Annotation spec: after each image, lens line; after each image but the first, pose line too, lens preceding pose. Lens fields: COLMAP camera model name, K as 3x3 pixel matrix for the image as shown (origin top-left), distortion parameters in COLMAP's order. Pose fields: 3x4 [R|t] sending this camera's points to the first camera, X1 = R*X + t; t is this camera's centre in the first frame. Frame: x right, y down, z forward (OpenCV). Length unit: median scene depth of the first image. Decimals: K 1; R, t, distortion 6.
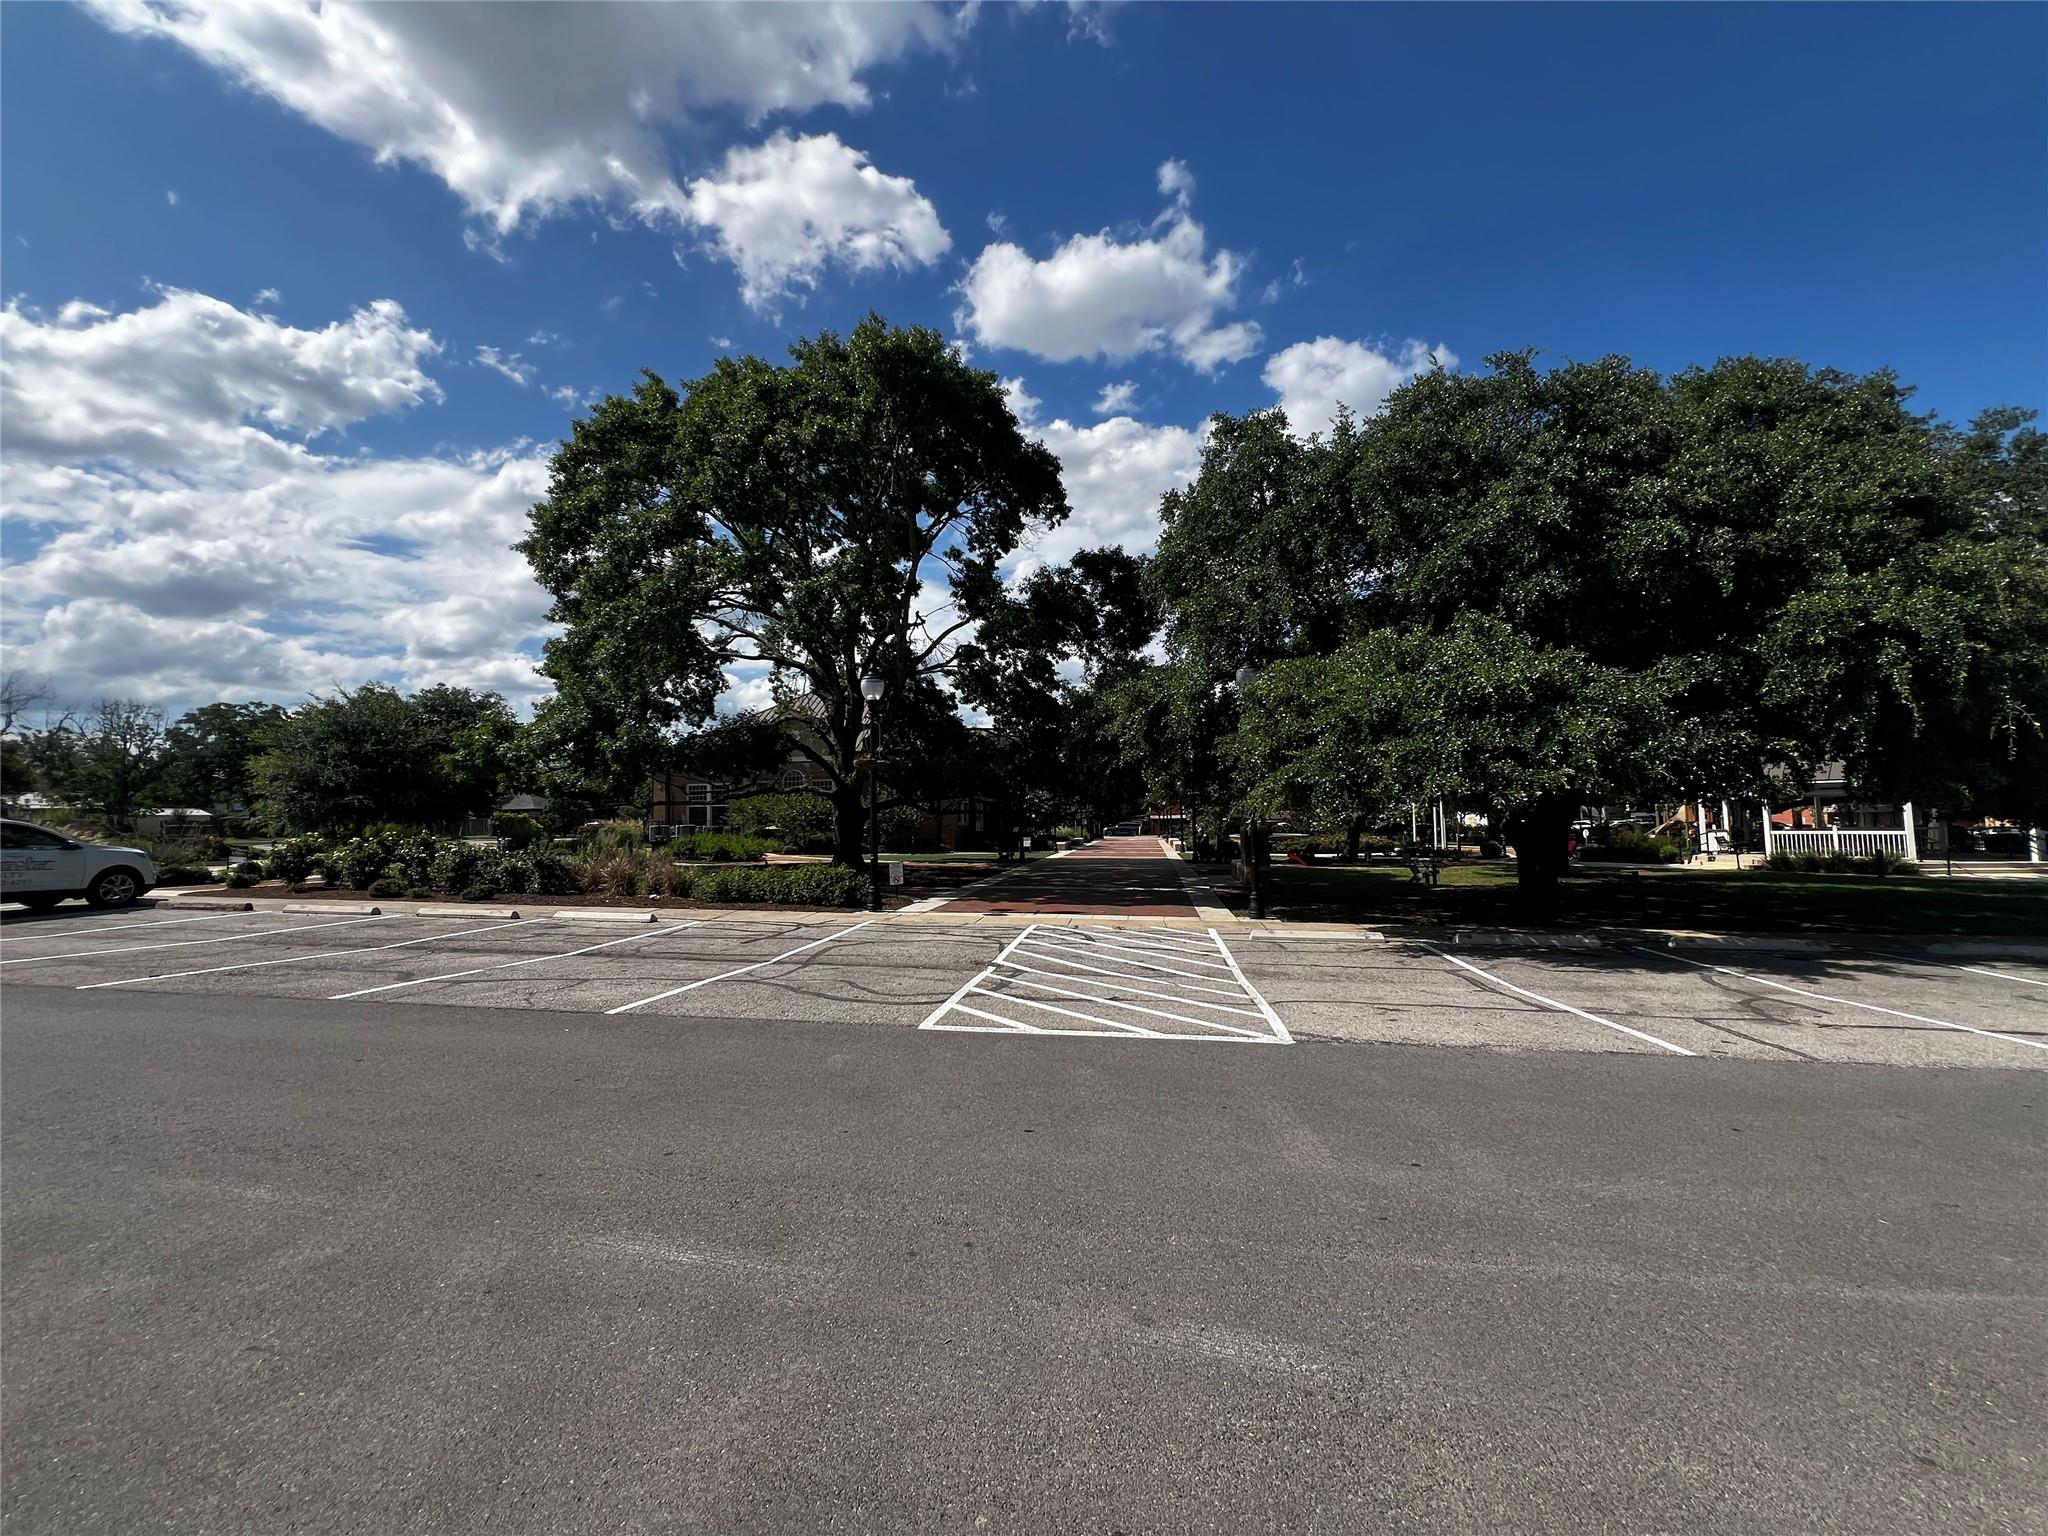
lens RADIAL K [[824.6, 0, 1030.4], [0, 824.6, 846.6], [0, 0, 1]] dist [0.015163, 0.000153]
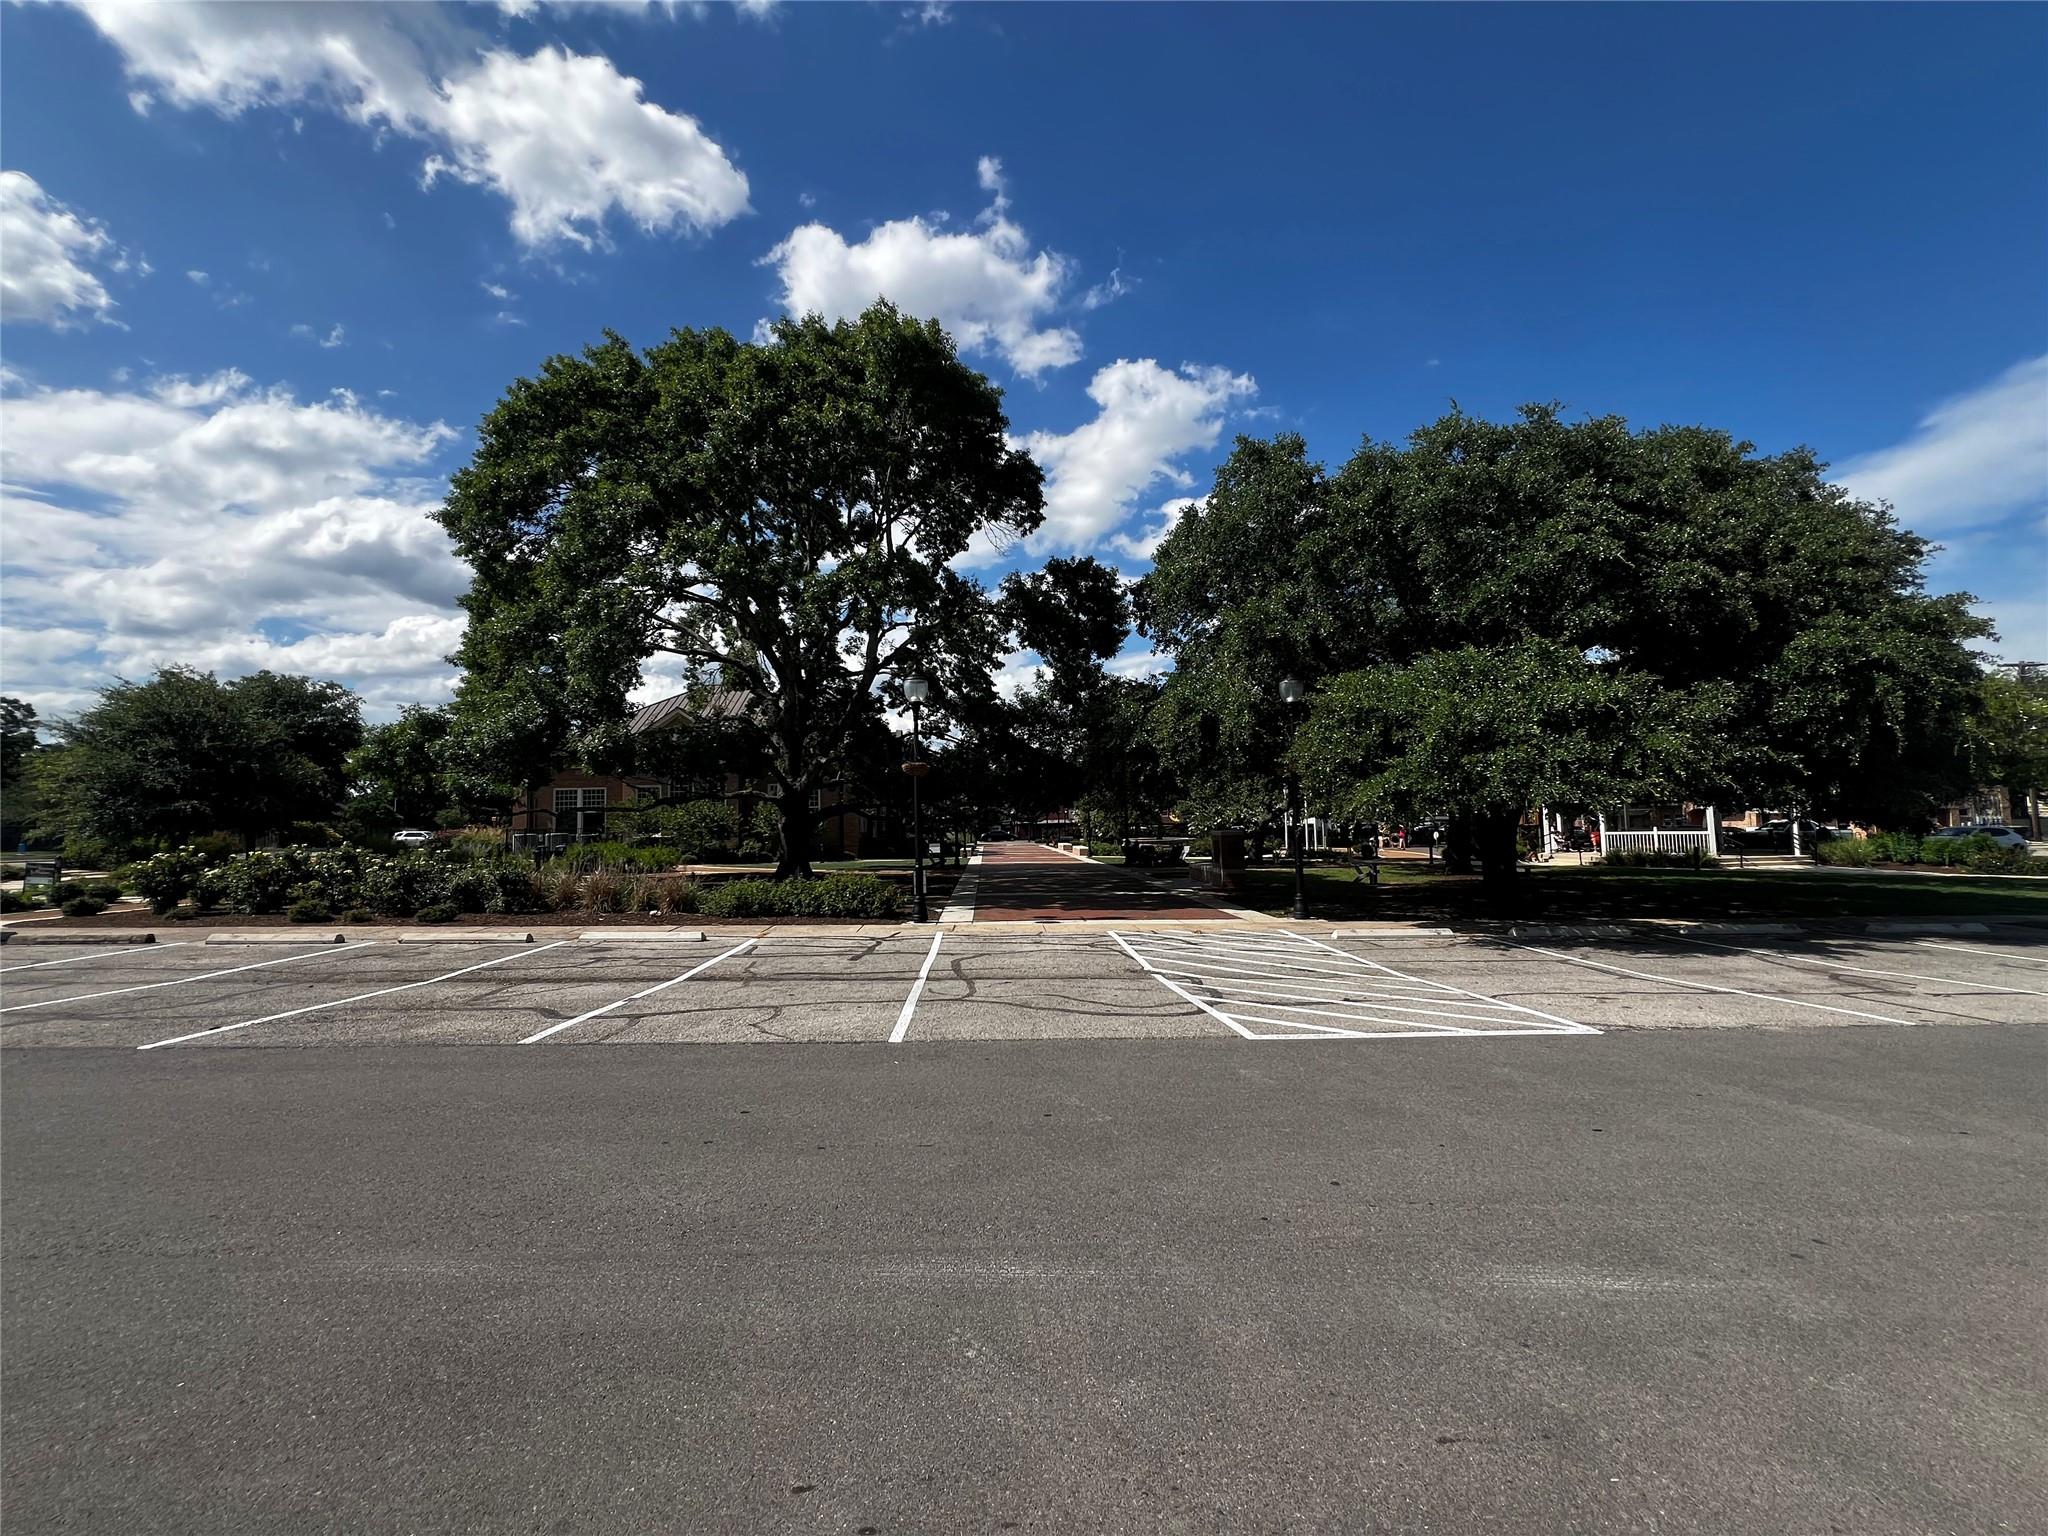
lens RADIAL K [[824.6, 0, 1030.4], [0, 824.6, 846.6], [0, 0, 1]] dist [0.015163, 0.000153]
pose [[0.981019, -0.010422, 0.193630, -0.184885], [0.011678, 0.999918, -0.005345, -0.002125], [-0.193559, 0.007505, 0.981060, 0.025763]]
